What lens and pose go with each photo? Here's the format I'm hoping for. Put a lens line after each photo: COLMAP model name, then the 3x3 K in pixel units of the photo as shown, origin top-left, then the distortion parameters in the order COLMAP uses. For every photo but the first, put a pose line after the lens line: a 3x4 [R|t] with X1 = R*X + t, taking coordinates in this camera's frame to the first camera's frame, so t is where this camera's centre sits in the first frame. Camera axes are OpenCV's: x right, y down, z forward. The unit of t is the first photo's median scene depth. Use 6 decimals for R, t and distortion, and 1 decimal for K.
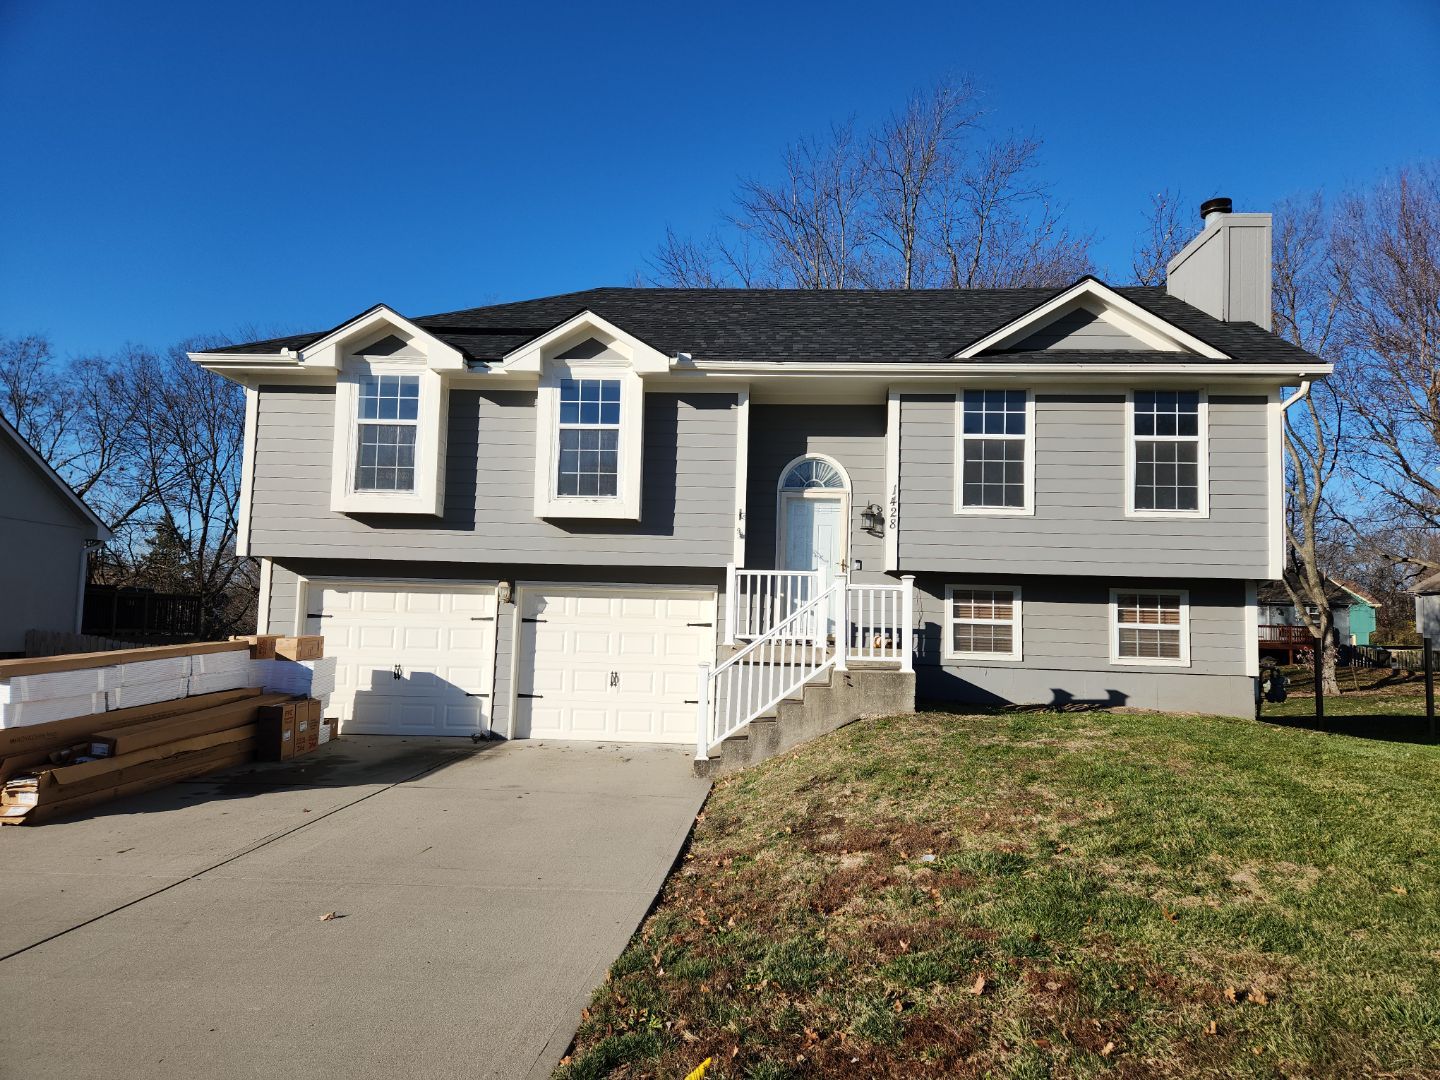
lens RADIAL K [[950.9, 0, 720.8], [0, 950.9, 557.8], [0, 0, 1]] dist [0.095255, -0.086853]
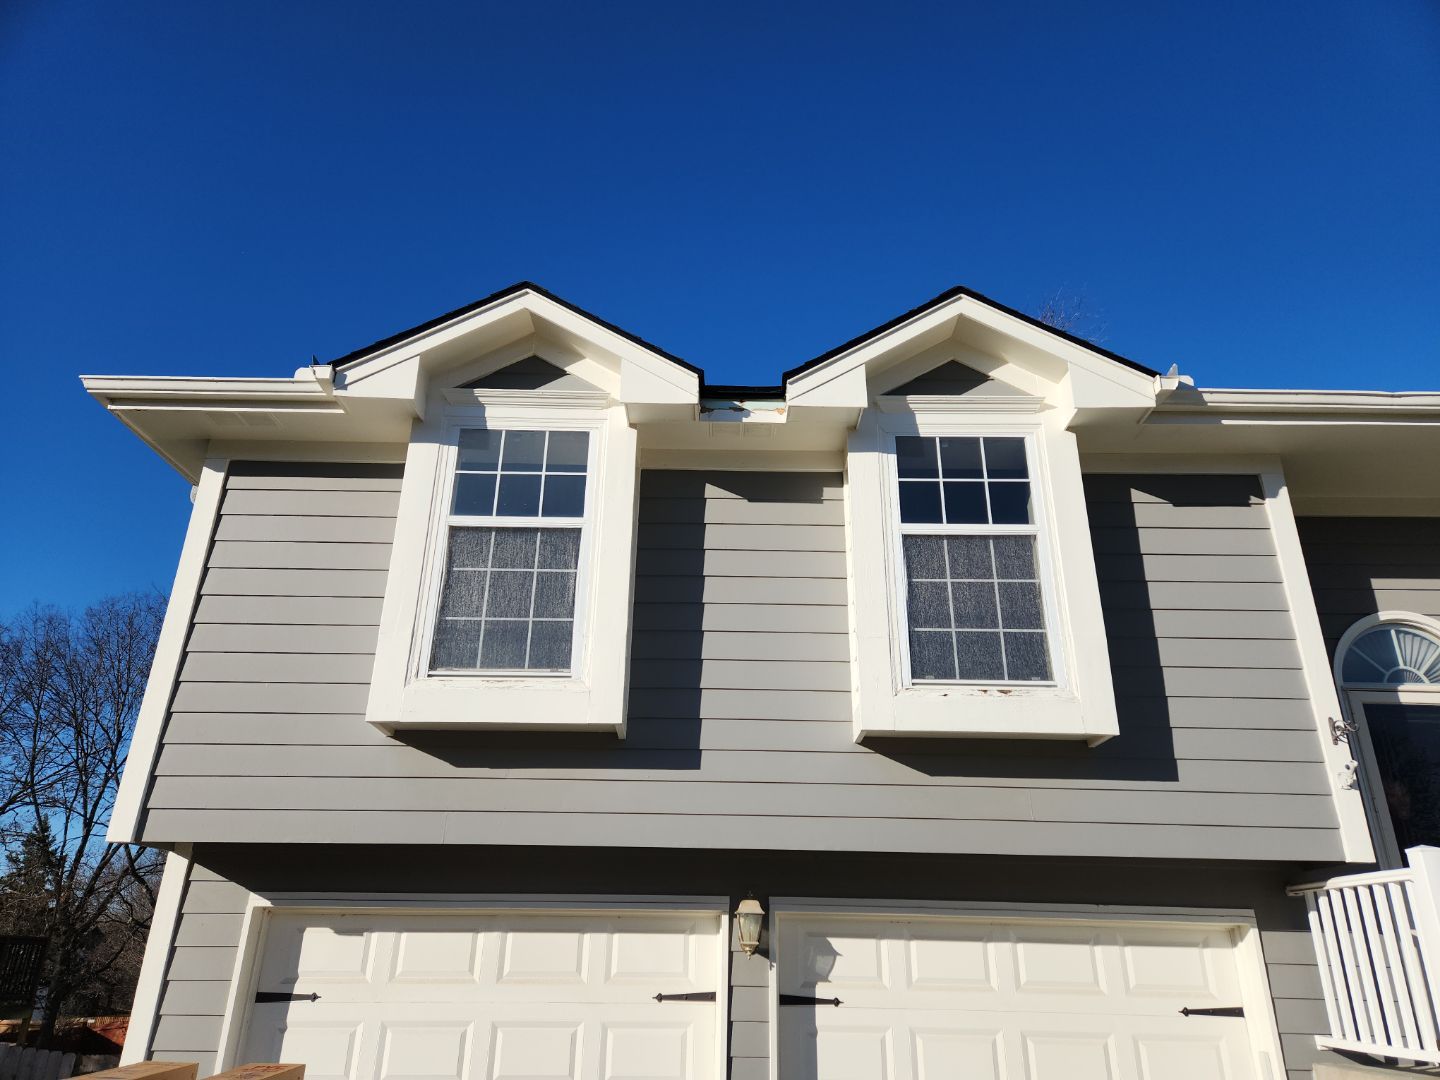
lens RADIAL K [[950.9, 0, 720.8], [0, 950.9, 557.8], [0, 0, 1]] dist [0.095255, -0.086853]
pose [[0.997973, 0.012144, 0.062465, -0.275914], [0.008057, 0.949605, -0.313345, 0.015176], [-0.063122, 0.313213, 0.947583, 0.570770]]
